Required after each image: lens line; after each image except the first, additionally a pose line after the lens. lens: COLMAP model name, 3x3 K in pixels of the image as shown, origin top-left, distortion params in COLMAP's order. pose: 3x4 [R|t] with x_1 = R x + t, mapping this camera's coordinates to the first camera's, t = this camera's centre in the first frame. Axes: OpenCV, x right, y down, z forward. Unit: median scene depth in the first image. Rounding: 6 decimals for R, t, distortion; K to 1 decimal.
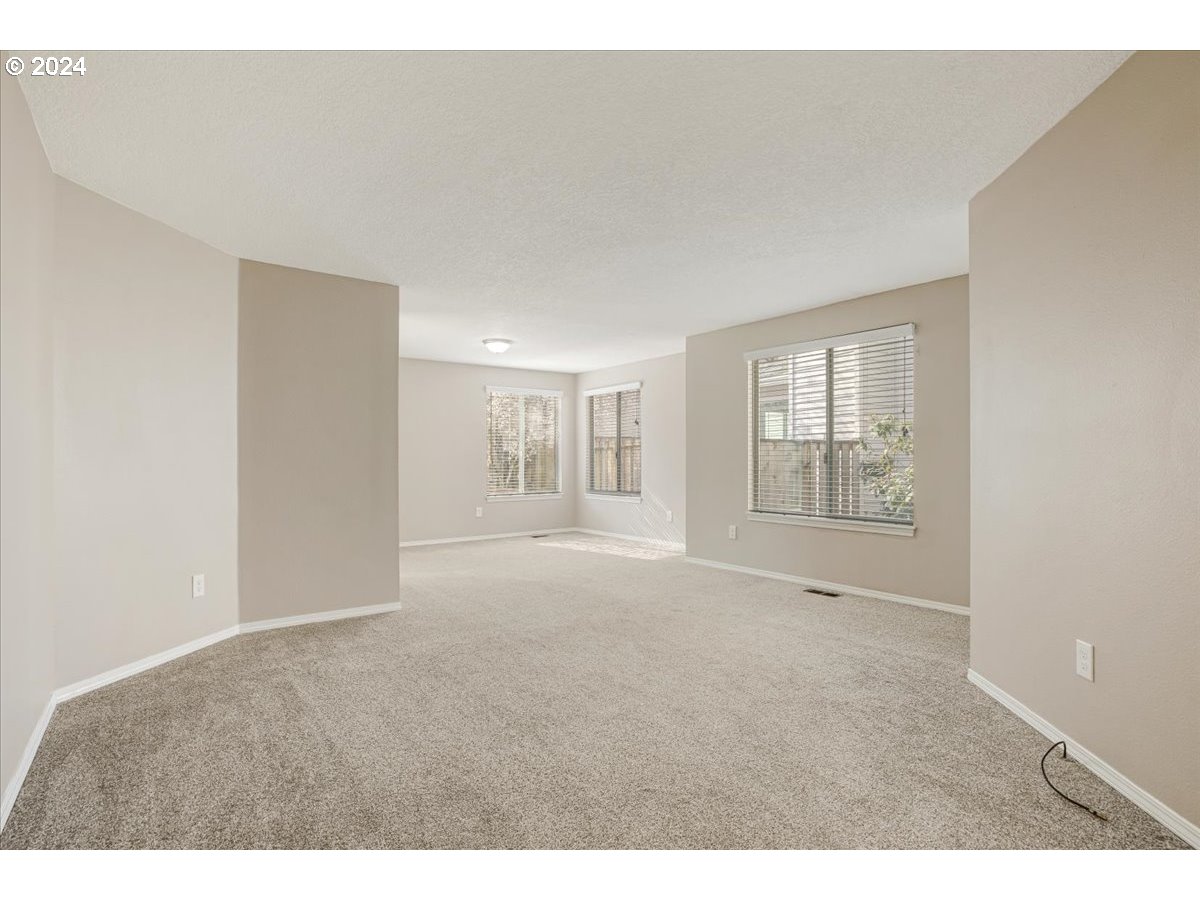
lens RADIAL K [[531.5, 0, 600.0], [0, 531.5, 450.0], [0, 0, 1]] dist [0.000757, 0.000295]
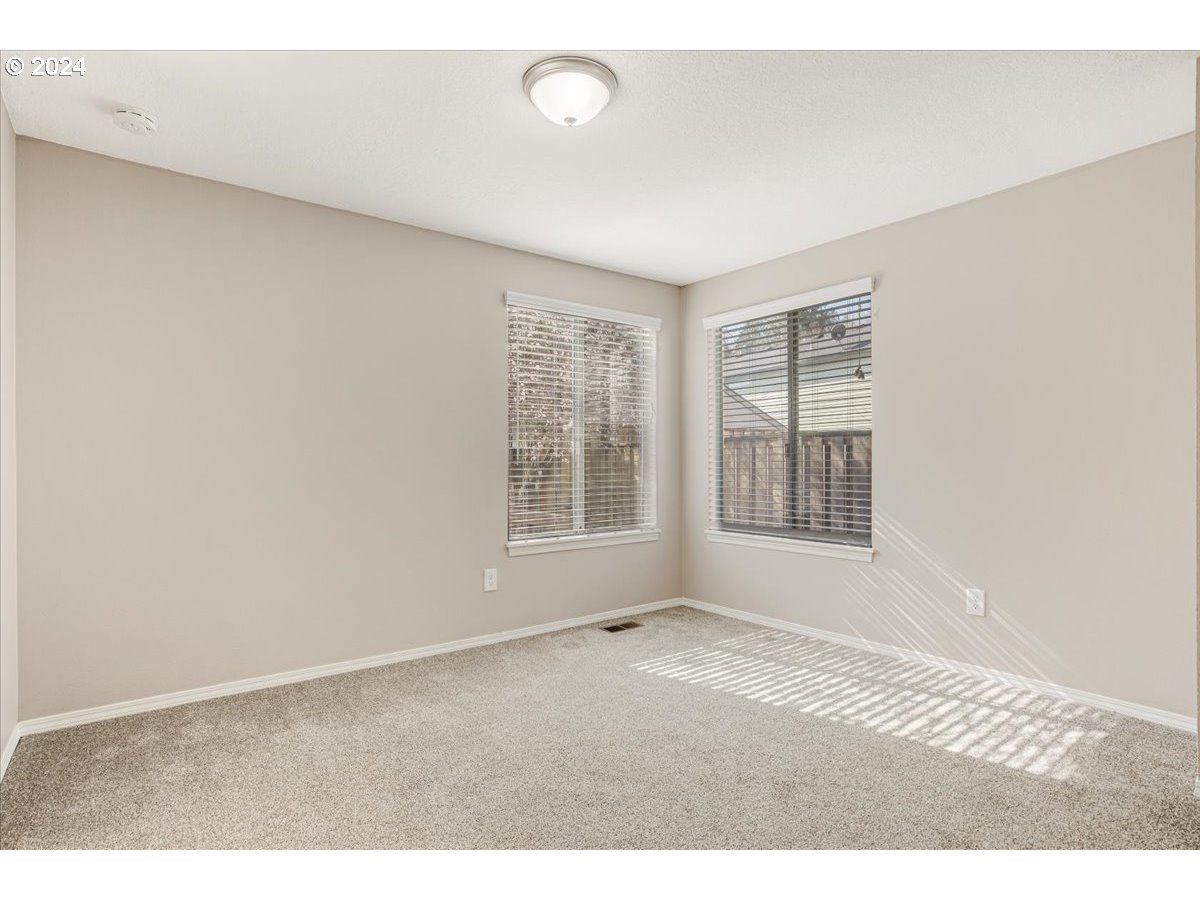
lens RADIAL K [[618.7, 0, 600.0], [0, 618.7, 450.0], [0, 0, 1]] dist [-0.014273, 0.001288]
pose [[0.999676, 0.005135, -0.024920, -0.117876], [-0.005088, 0.999985, 0.001952, 0.009711], [0.024930, -0.001825, 0.999688, 0.465234]]
